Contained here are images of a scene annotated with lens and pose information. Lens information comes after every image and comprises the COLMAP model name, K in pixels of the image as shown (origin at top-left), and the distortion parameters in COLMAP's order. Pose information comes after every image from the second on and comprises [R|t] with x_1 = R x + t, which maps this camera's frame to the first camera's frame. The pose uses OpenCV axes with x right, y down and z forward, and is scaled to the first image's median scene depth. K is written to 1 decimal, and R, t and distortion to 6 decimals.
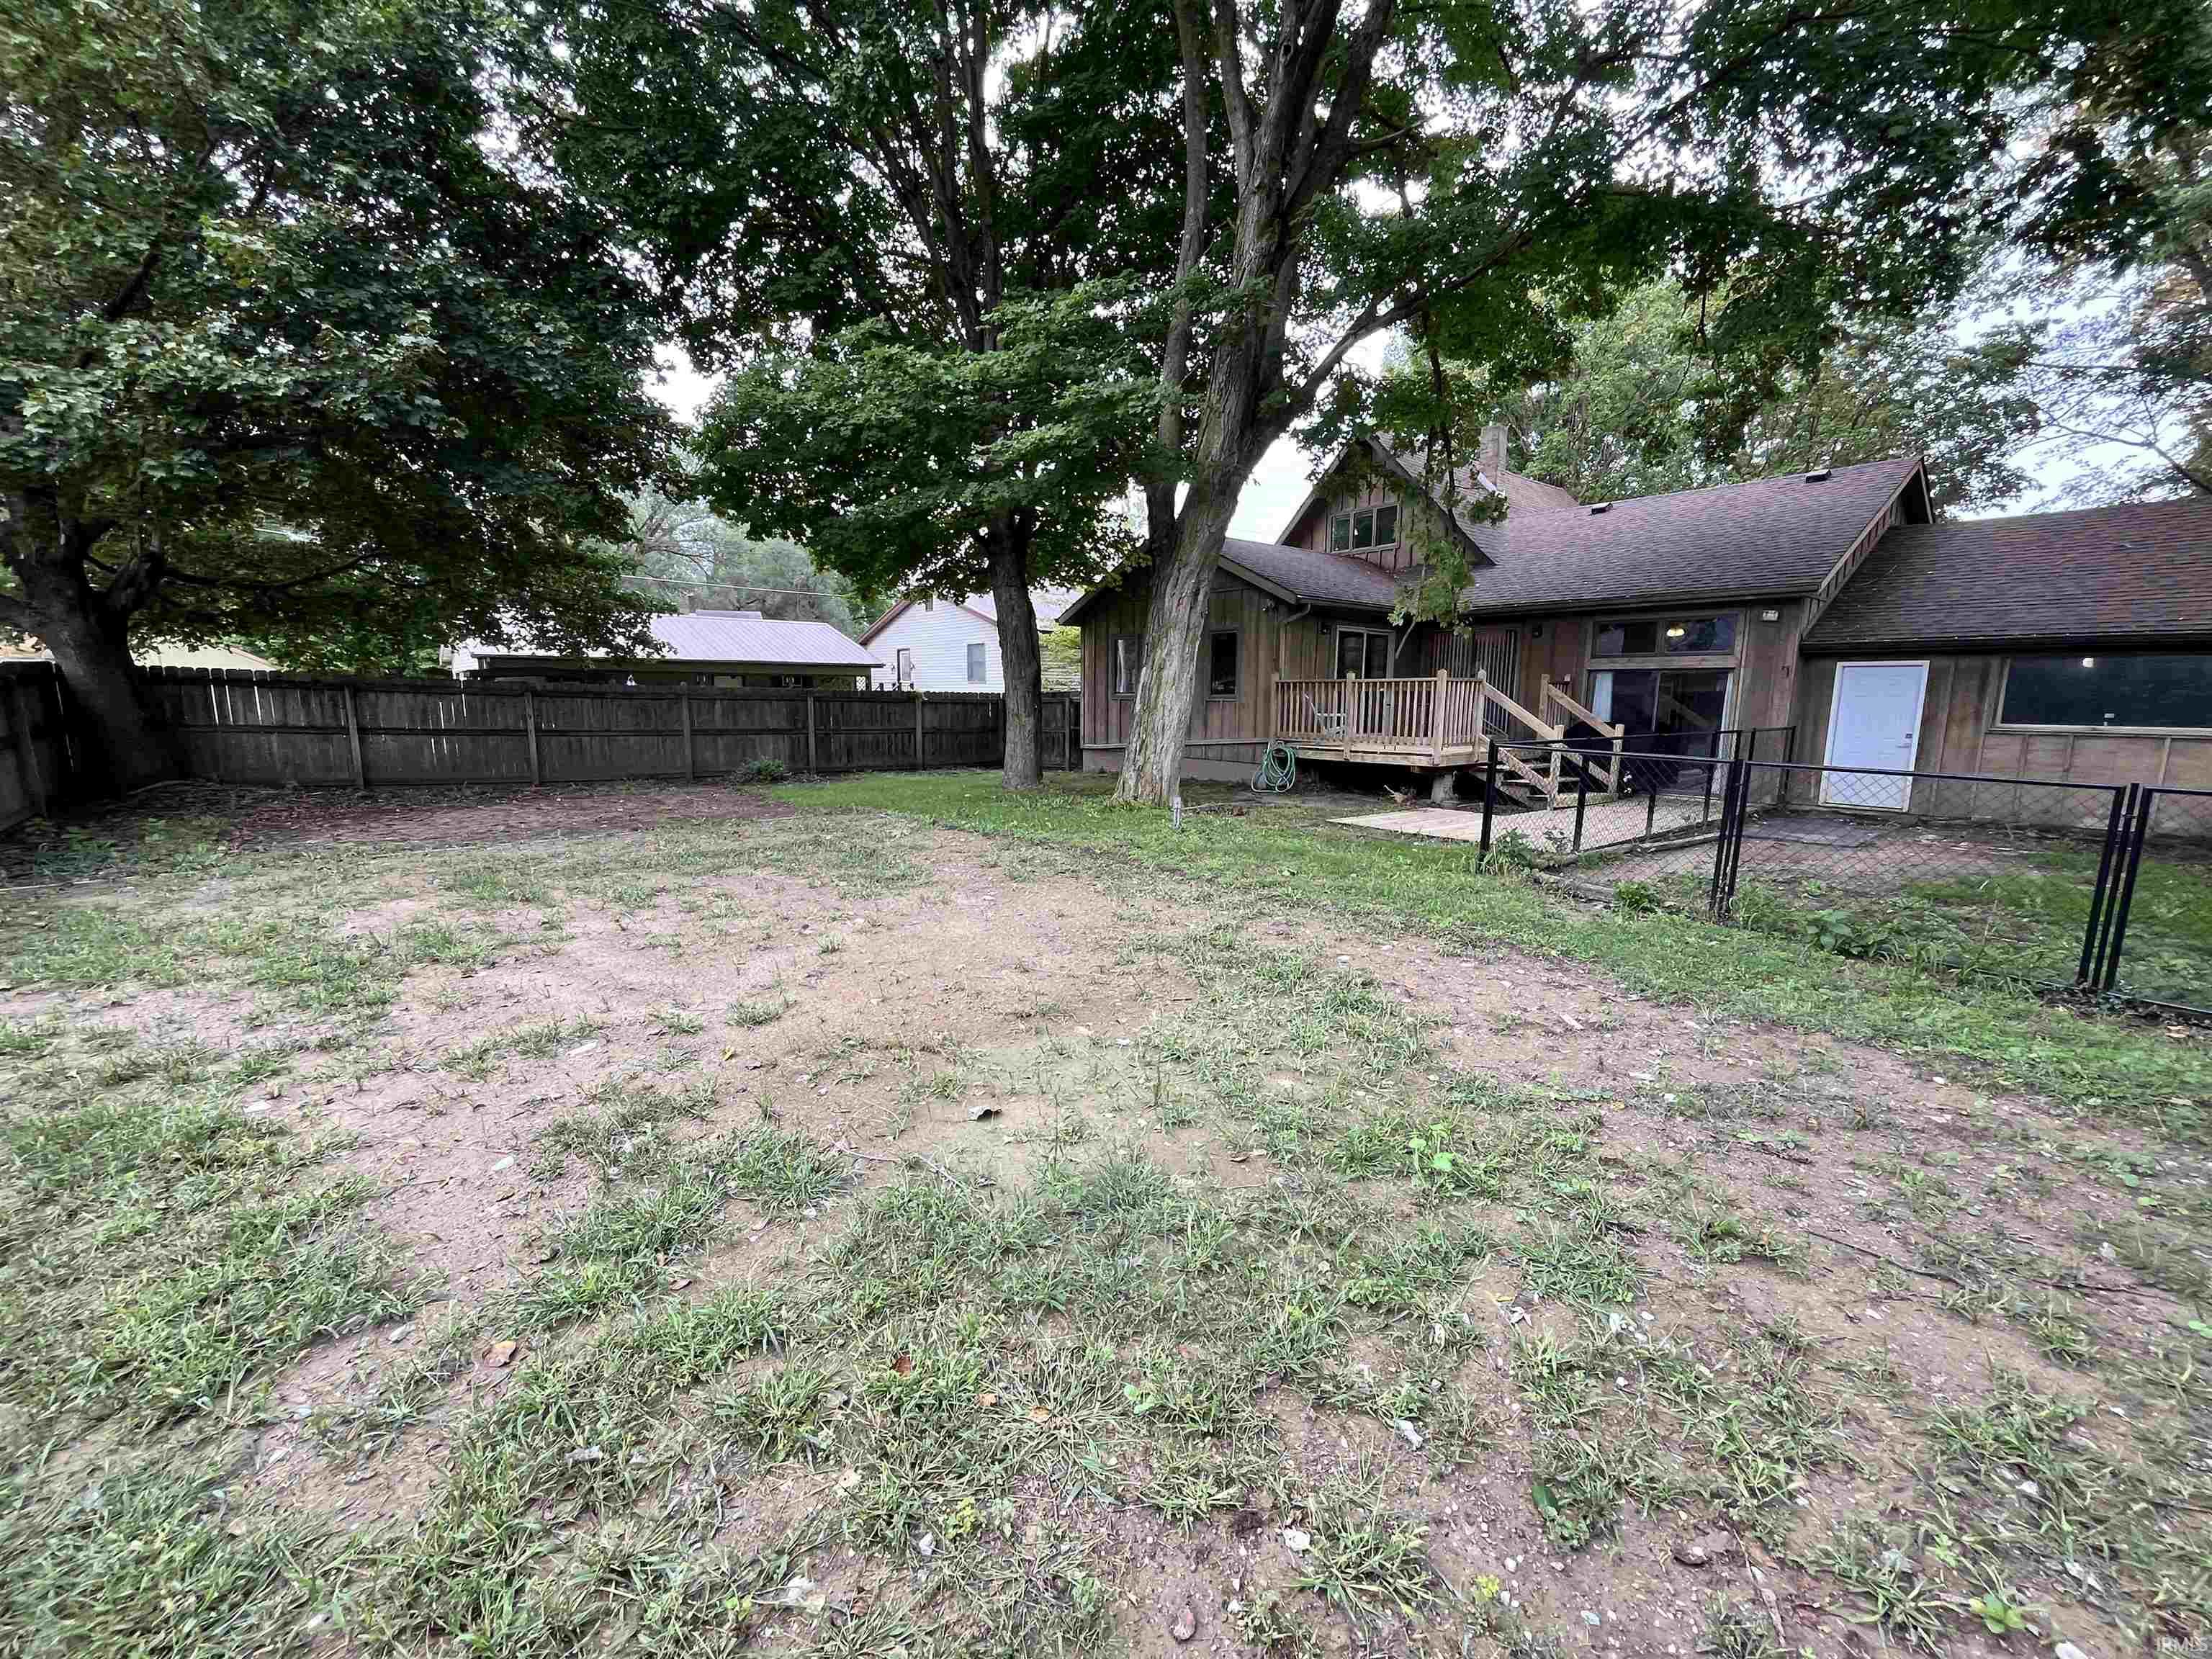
lens RADIAL K [[898.6, 0, 1103.9], [0, 898.6, 834.8], [0, 0, 1]] dist [-0.008307, 0.000099]
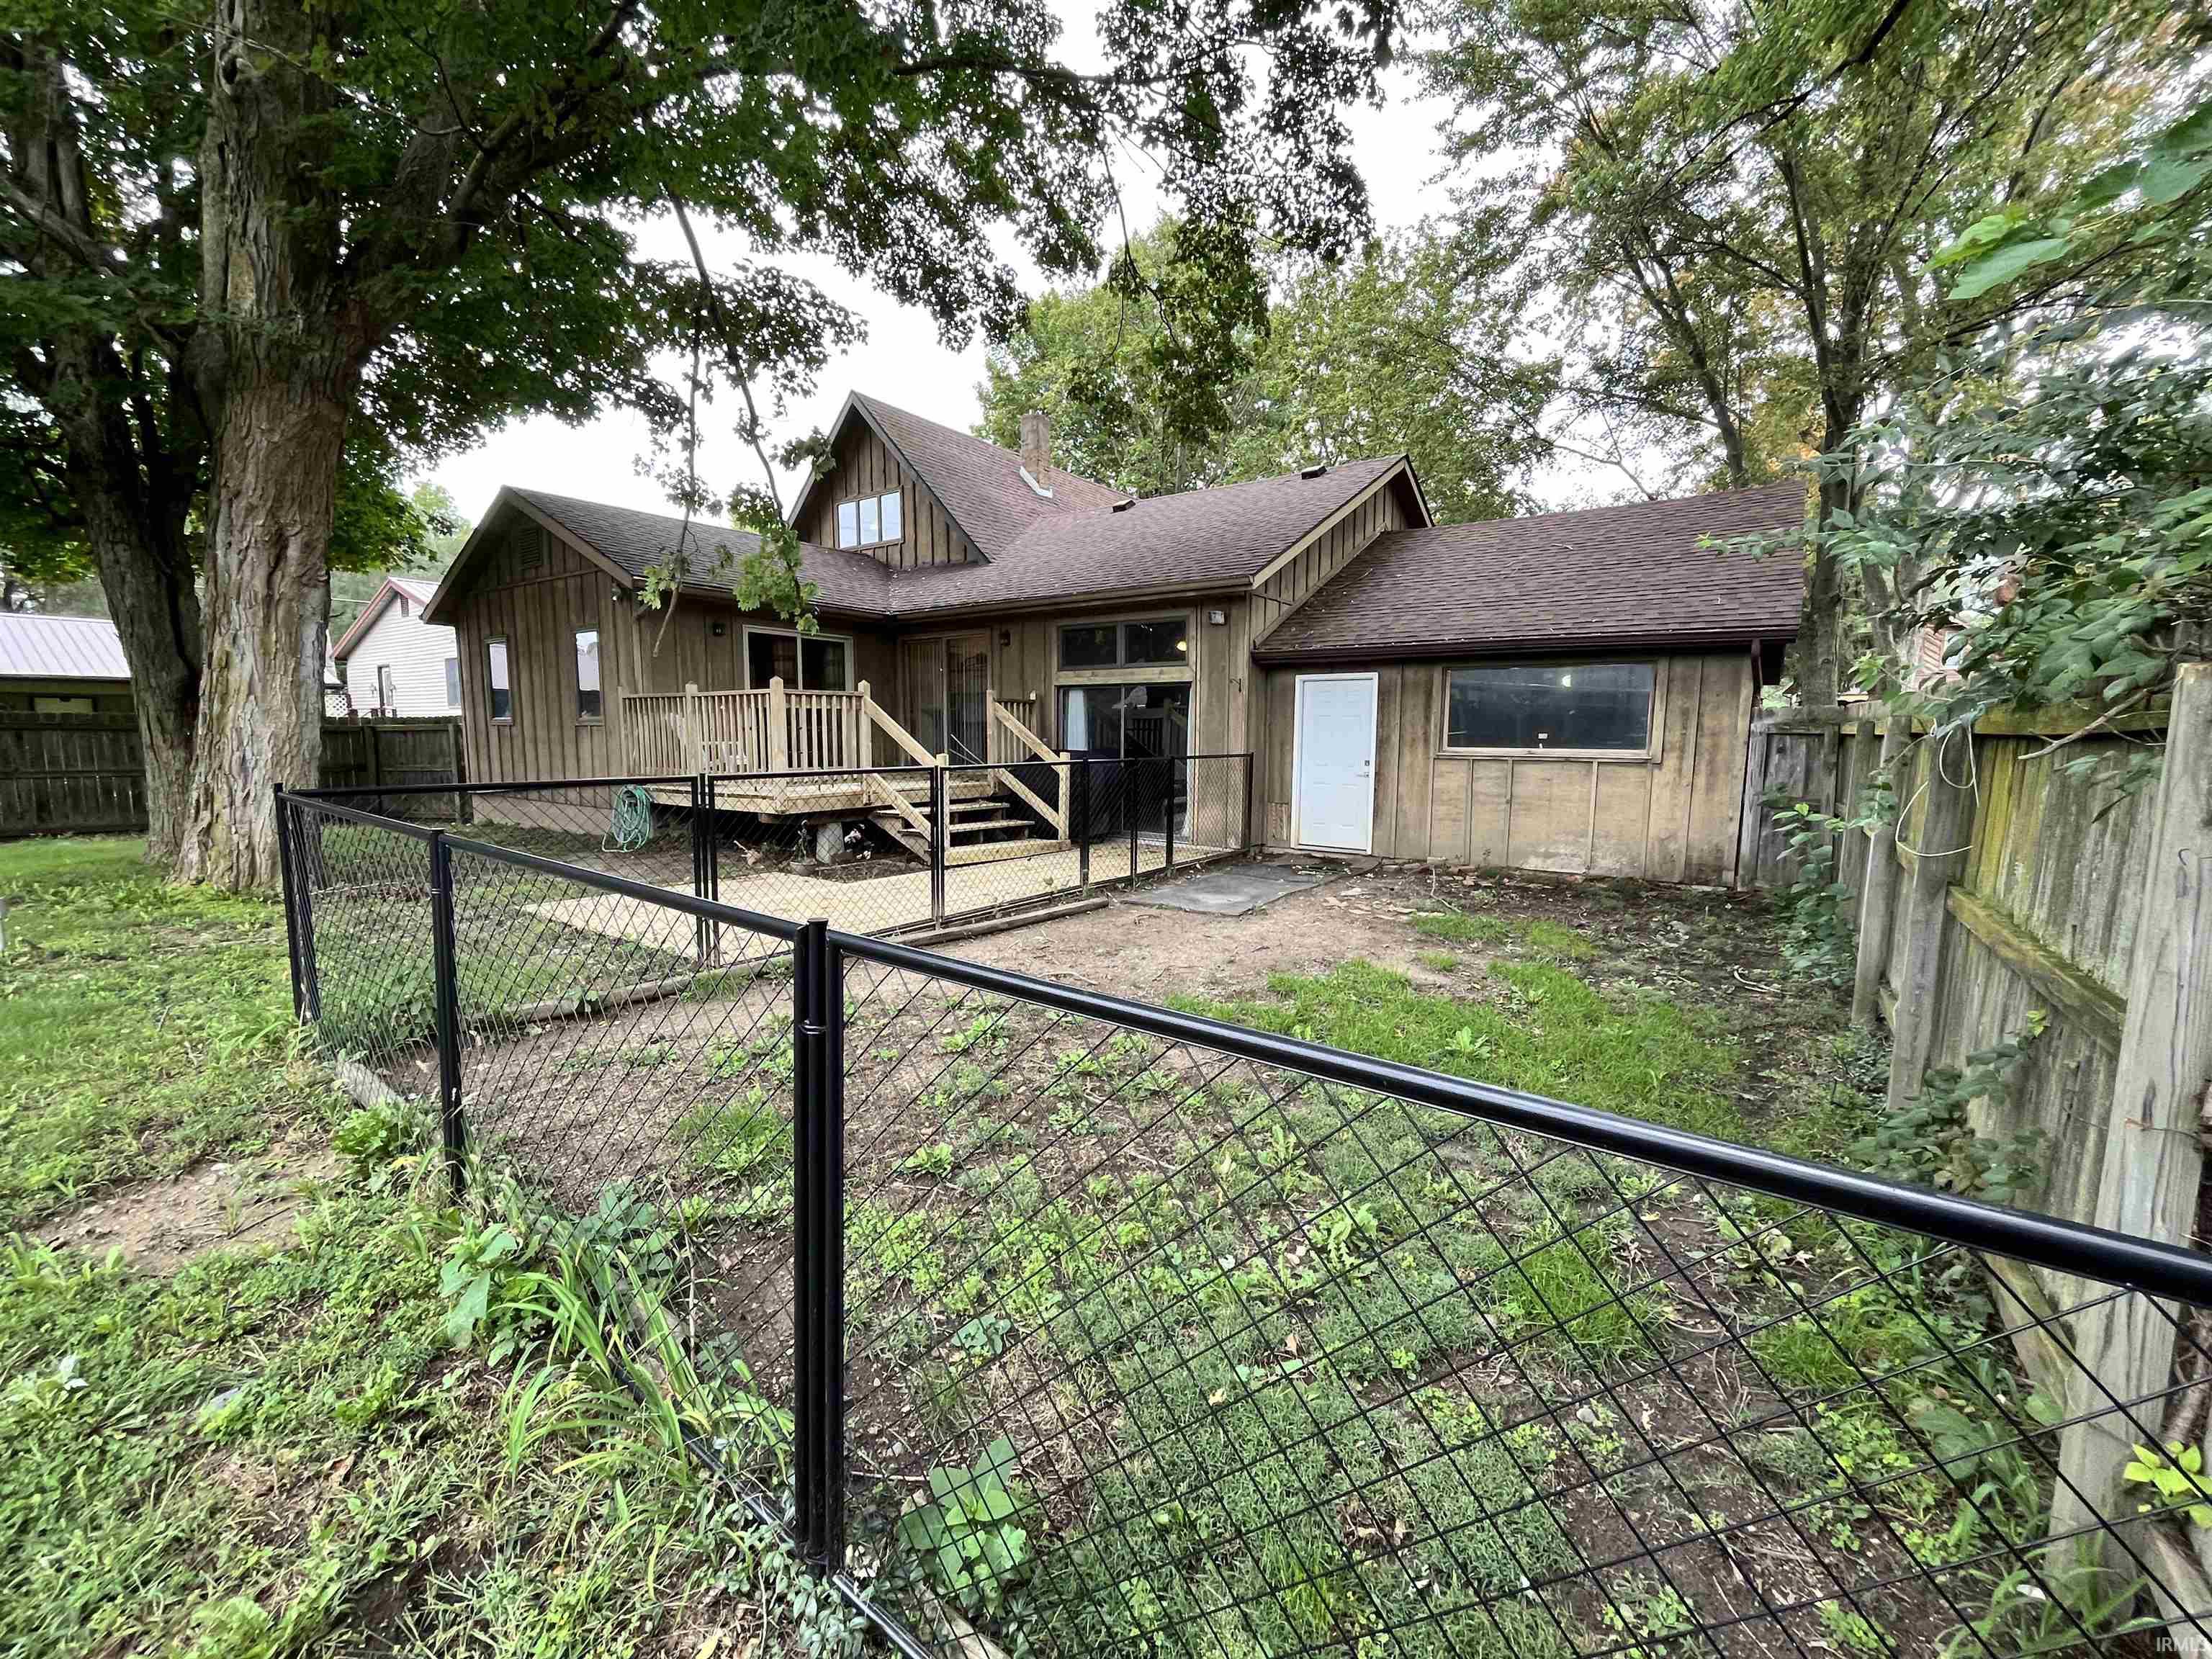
lens RADIAL K [[898.6, 0, 1103.9], [0, 898.6, 834.8], [0, 0, 1]] dist [-0.008307, 0.000099]
pose [[0.966460, -0.033356, 0.254641, 0.428806], [0.041753, 0.998746, -0.027641, -0.028672], [-0.253399, 0.037346, 0.966641, 0.240242]]
